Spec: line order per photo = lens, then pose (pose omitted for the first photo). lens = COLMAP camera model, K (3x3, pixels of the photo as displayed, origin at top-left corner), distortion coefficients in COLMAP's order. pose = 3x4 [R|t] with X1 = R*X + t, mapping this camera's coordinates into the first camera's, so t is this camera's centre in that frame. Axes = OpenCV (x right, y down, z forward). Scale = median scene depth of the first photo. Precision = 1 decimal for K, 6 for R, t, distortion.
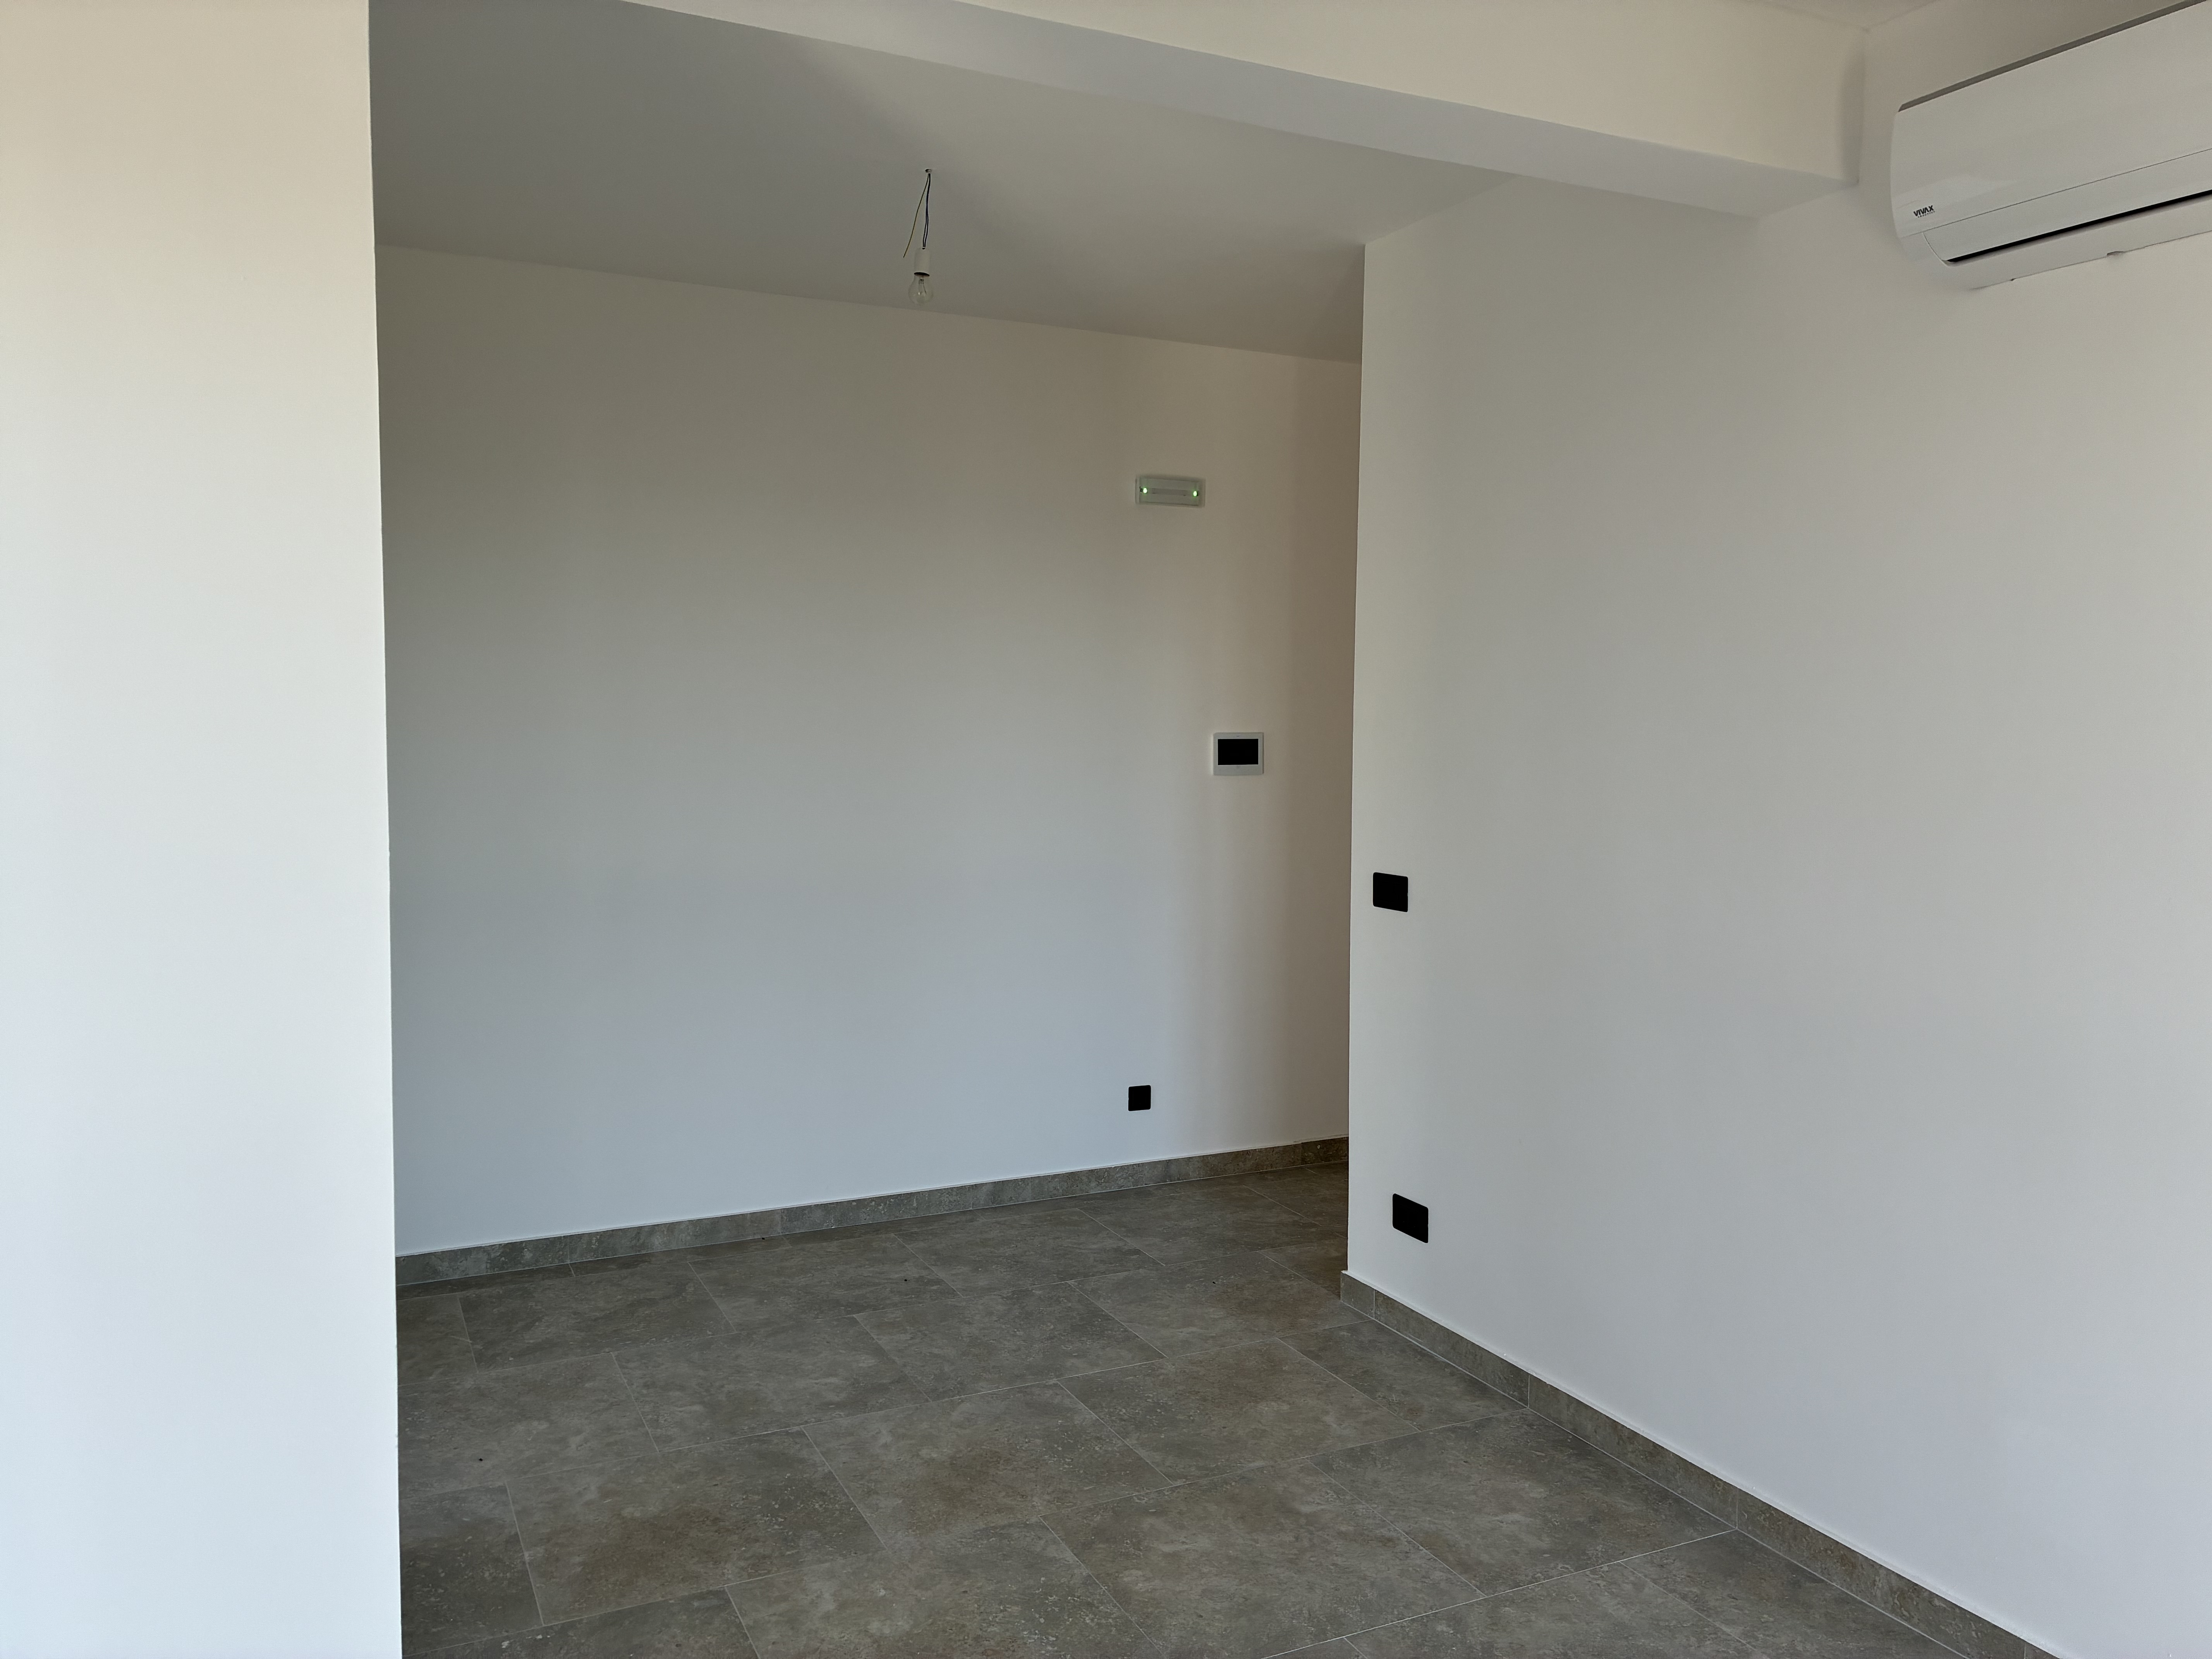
lens RADIAL K [[1677.2, 0, 1158.3], [0, 1677.2, 821.3], [0, 0, 1]] dist [0.037391, -0.032853]
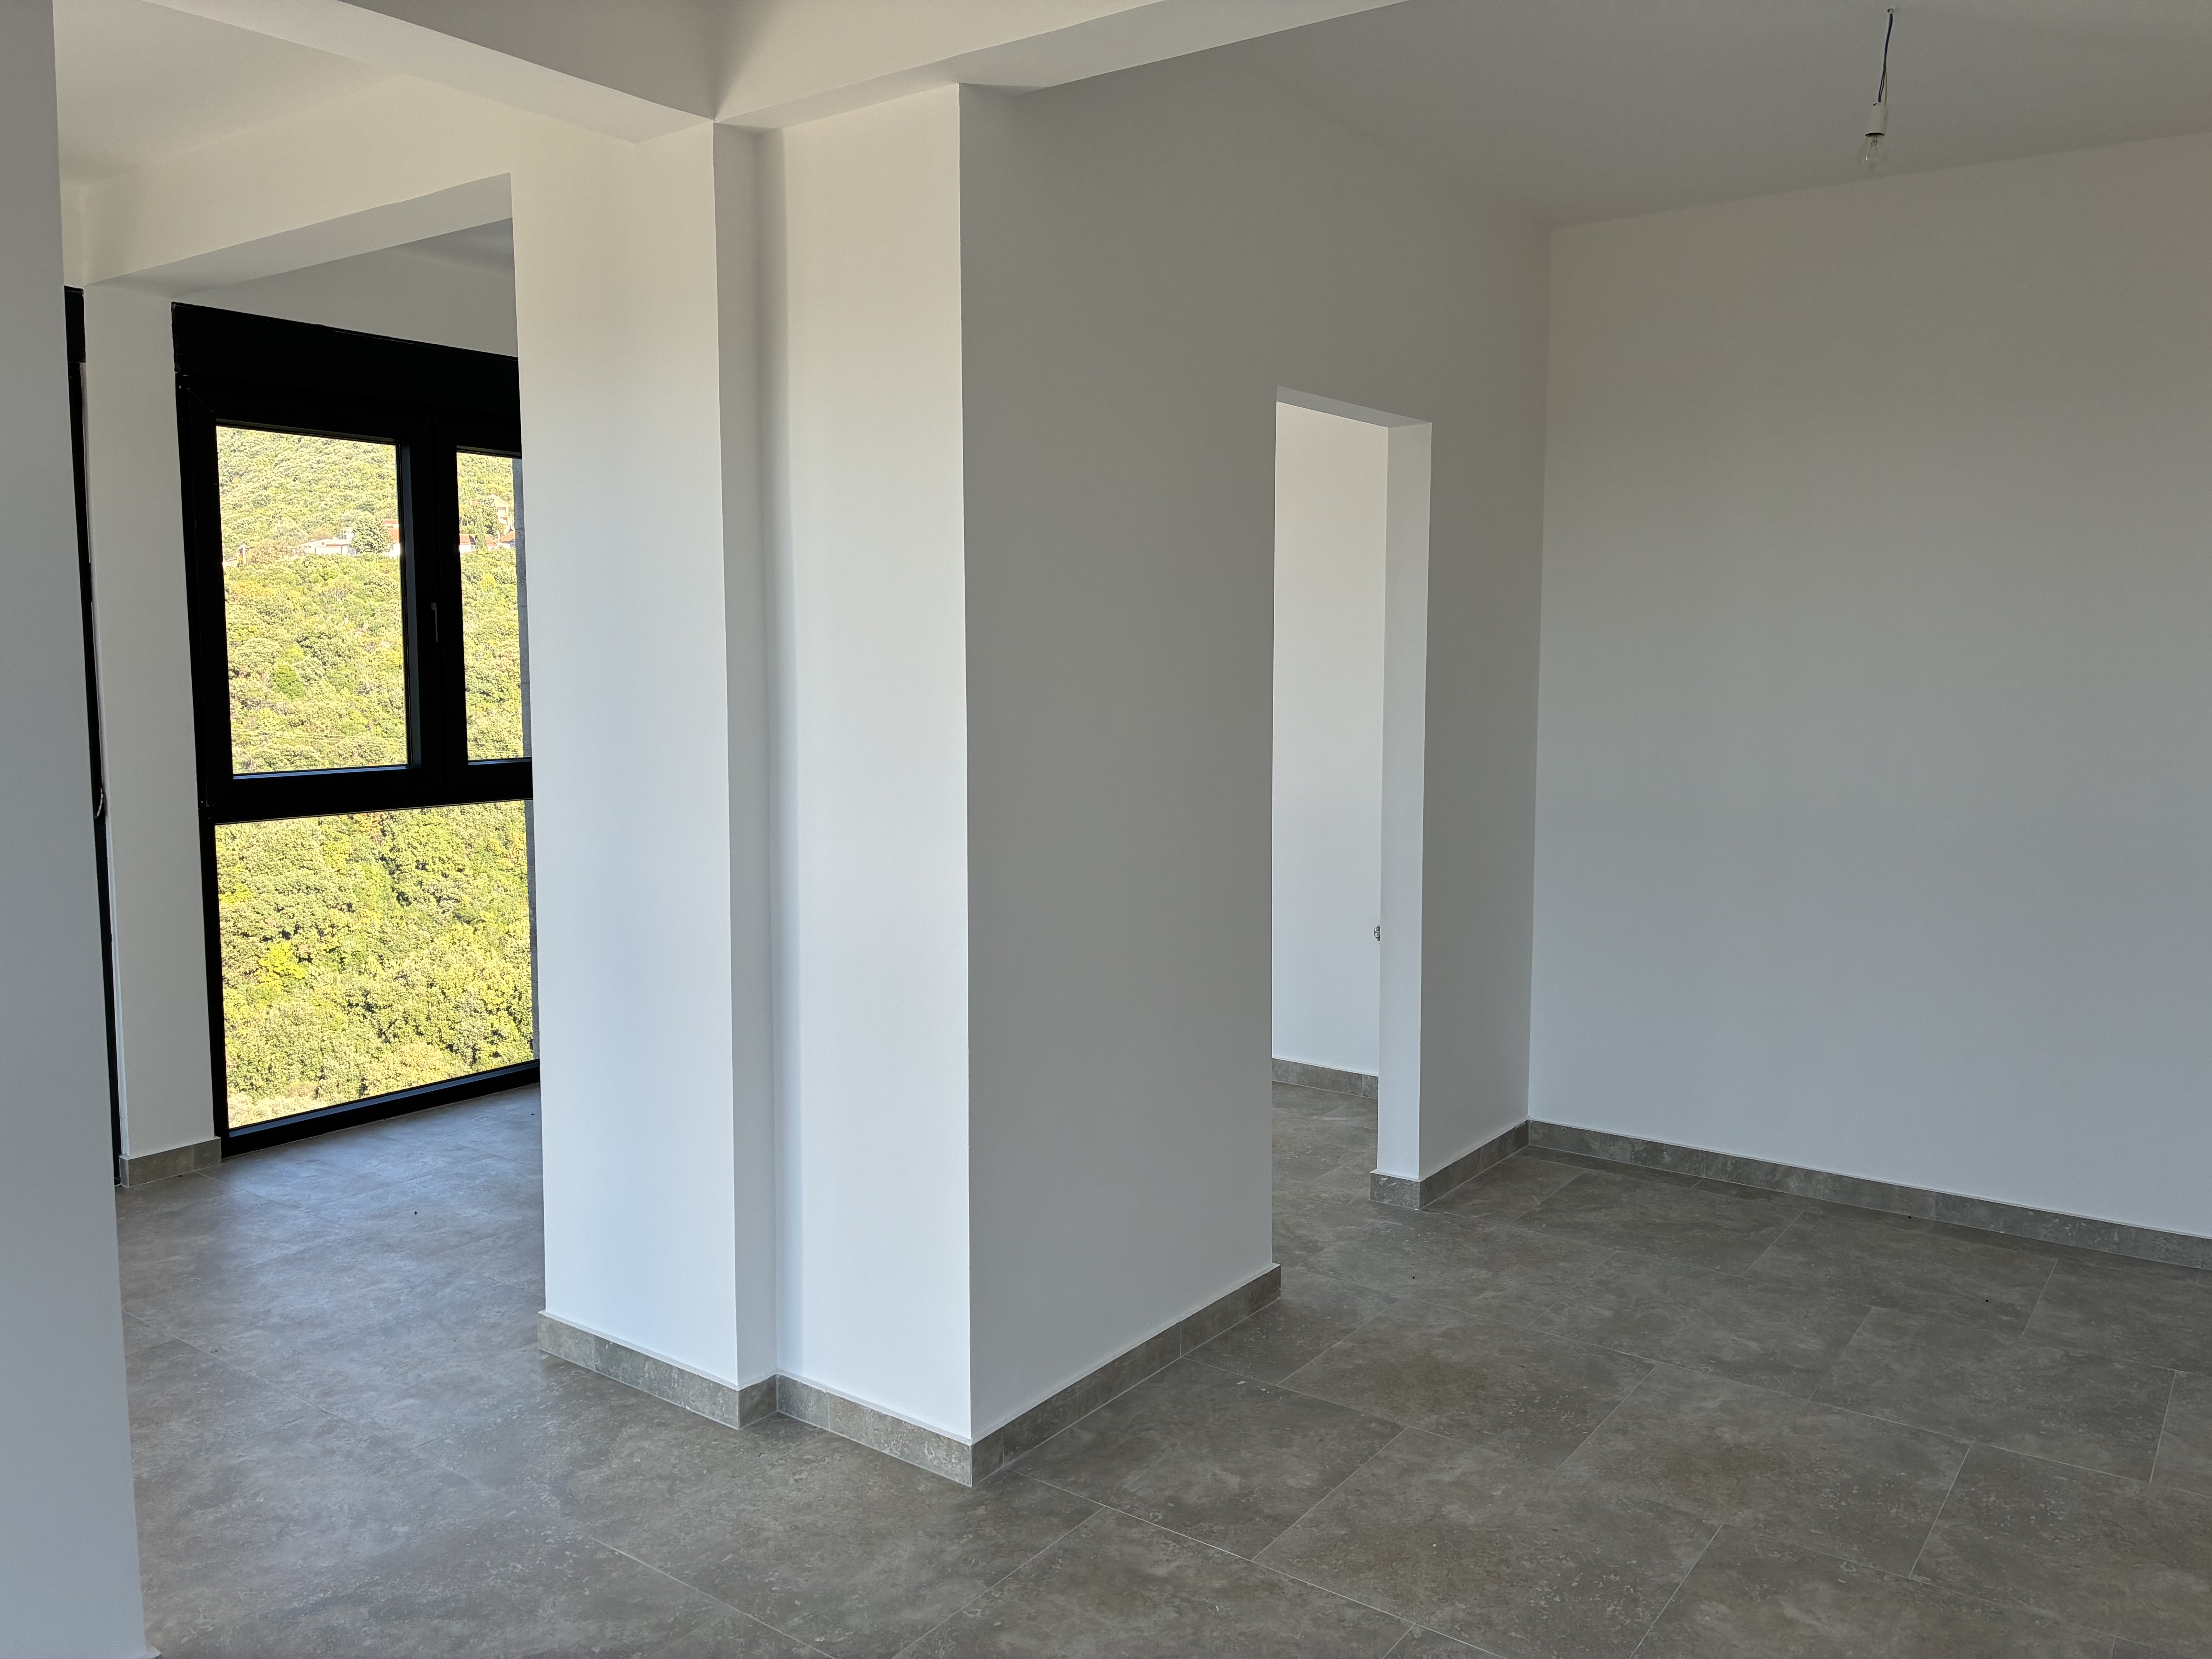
lens RADIAL K [[1677.2, 0, 1100.3], [0, 1677.2, 841.0], [0, 0, 1]] dist [0.037391, -0.032853]
pose [[0.453648, 0.092165, -0.886402, 0.428282], [-0.050372, 0.995700, 0.077750, -0.007345], [0.889756, 0.009379, 0.456340, 0.215617]]
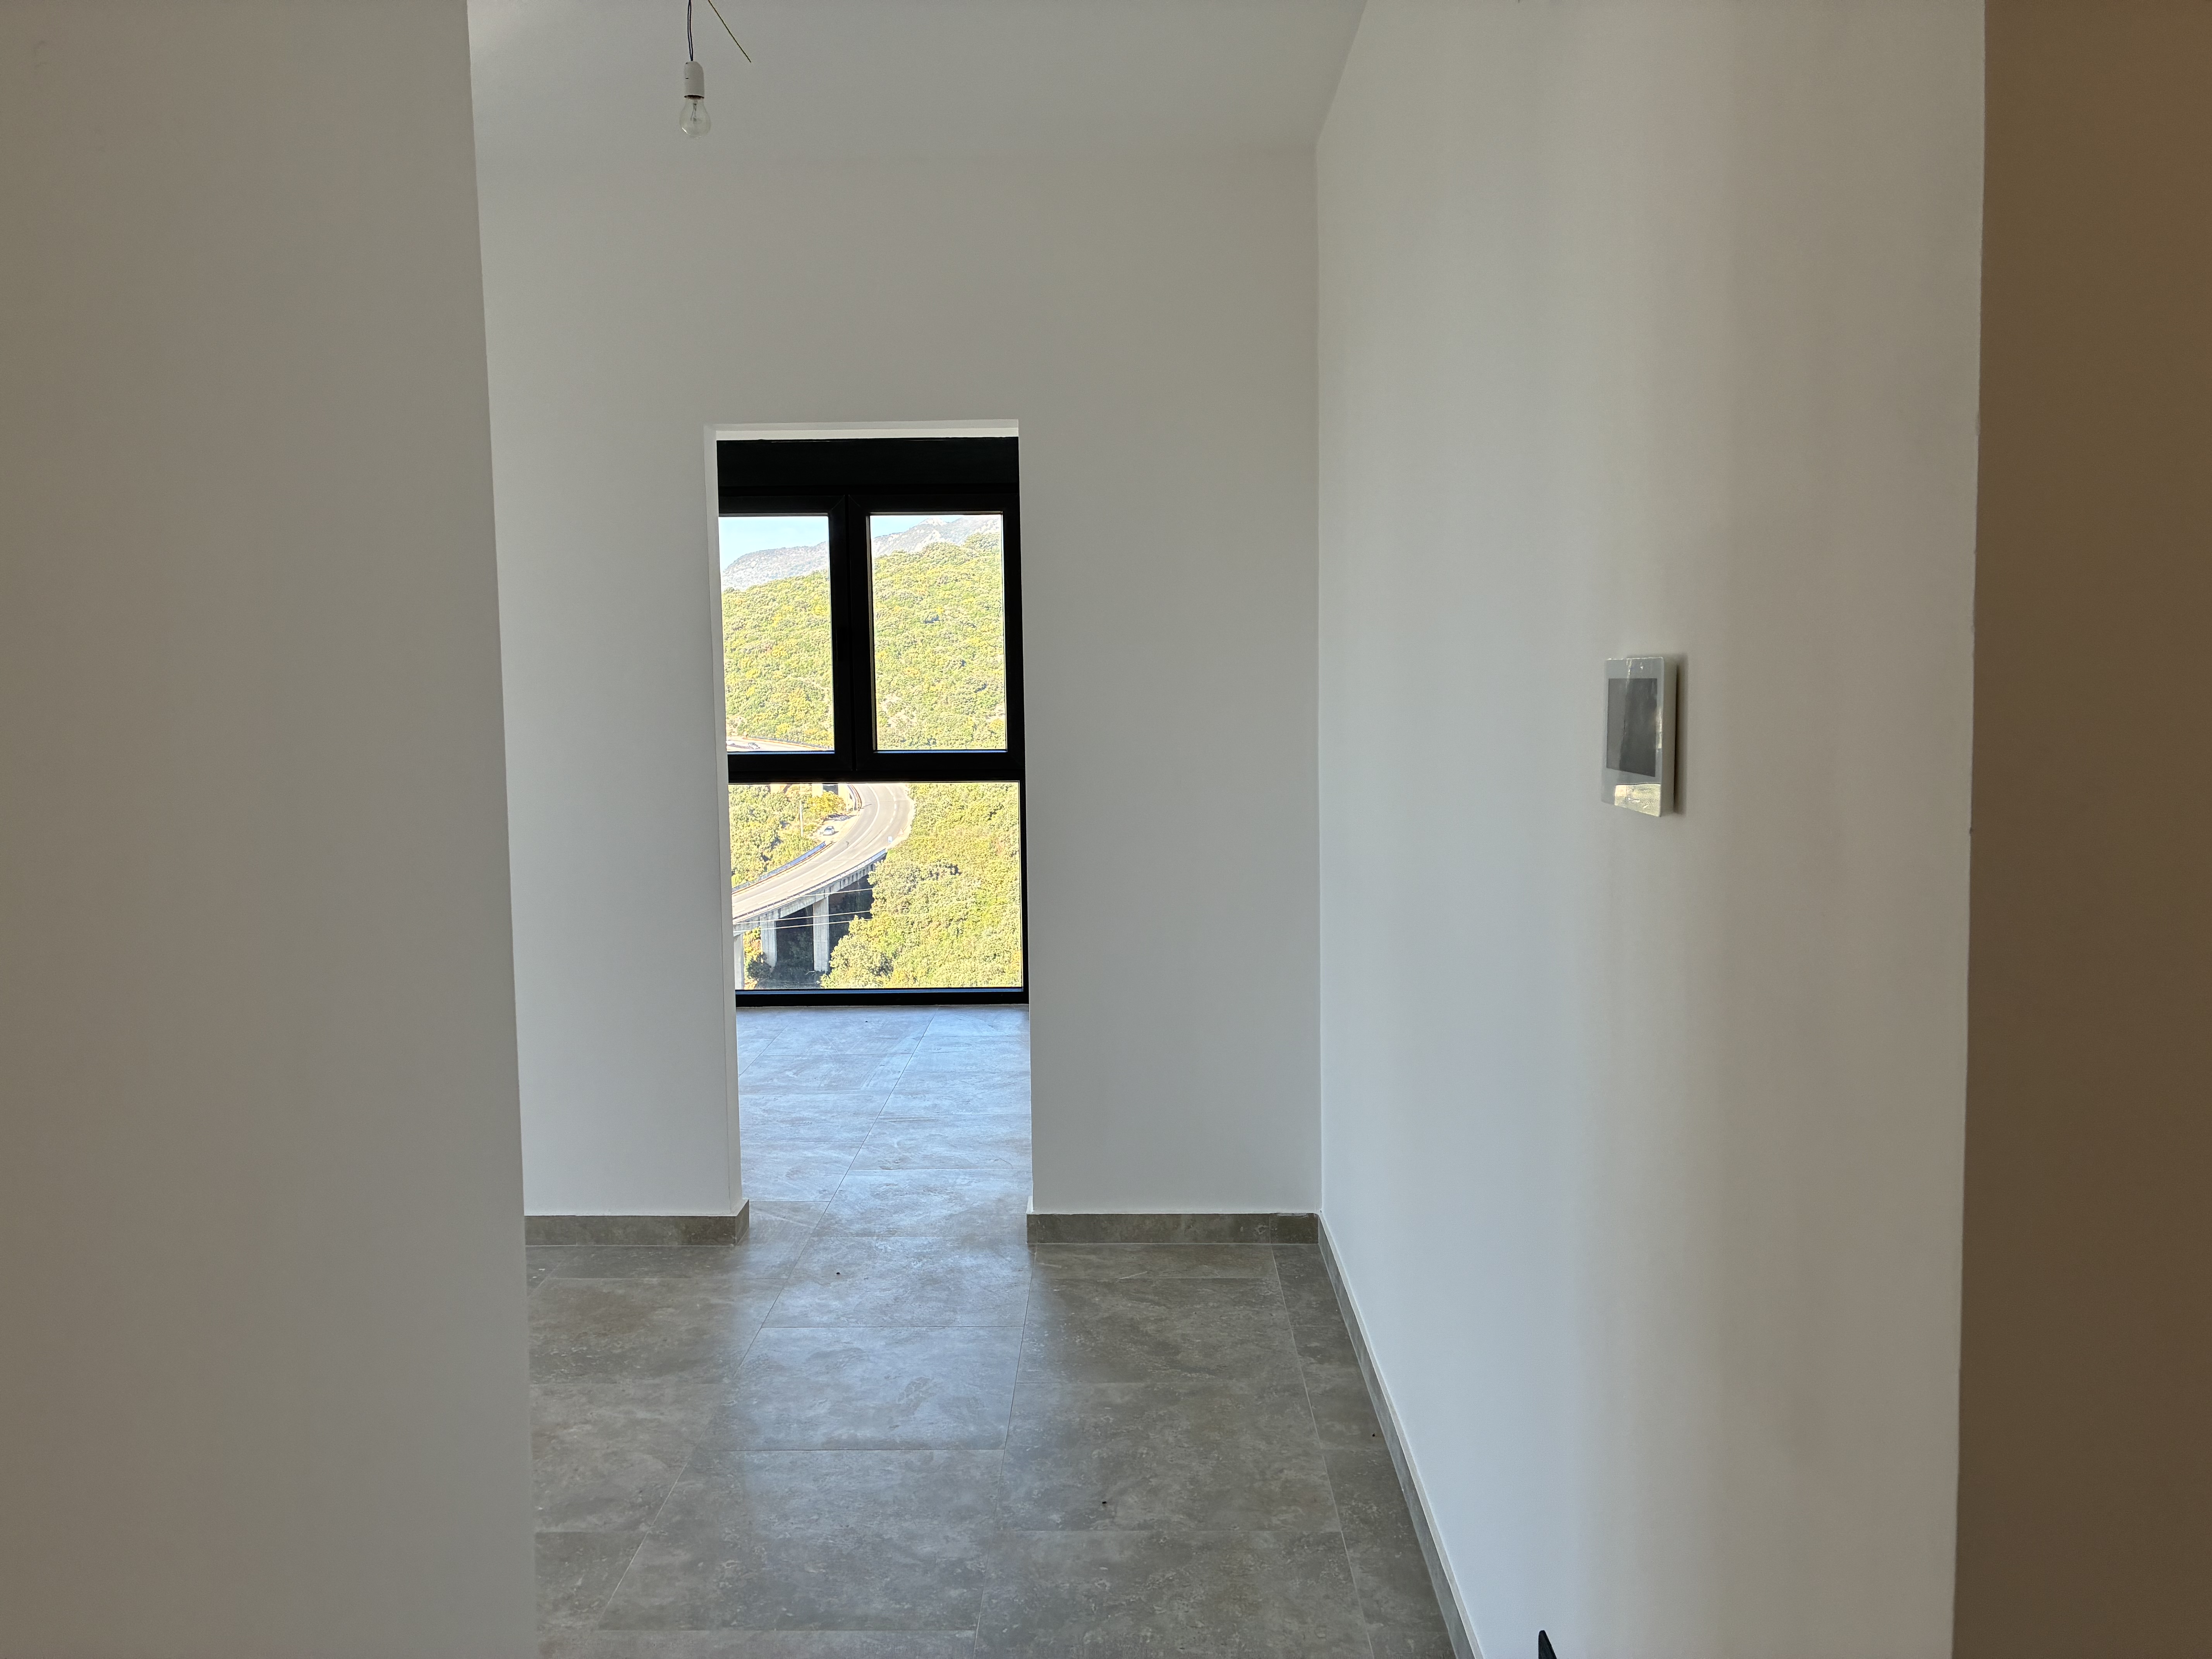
lens RADIAL K [[1677.2, 0, 1091.1], [0, 1677.2, 890.1], [0, 0, 1]] dist [0.037391, -0.032853]
pose [[-0.487427, 0.111041, -0.866074, 0.434015], [-0.041718, 0.987787, 0.150124, -0.068763], [0.872166, 0.109305, -0.476842, 1.404301]]
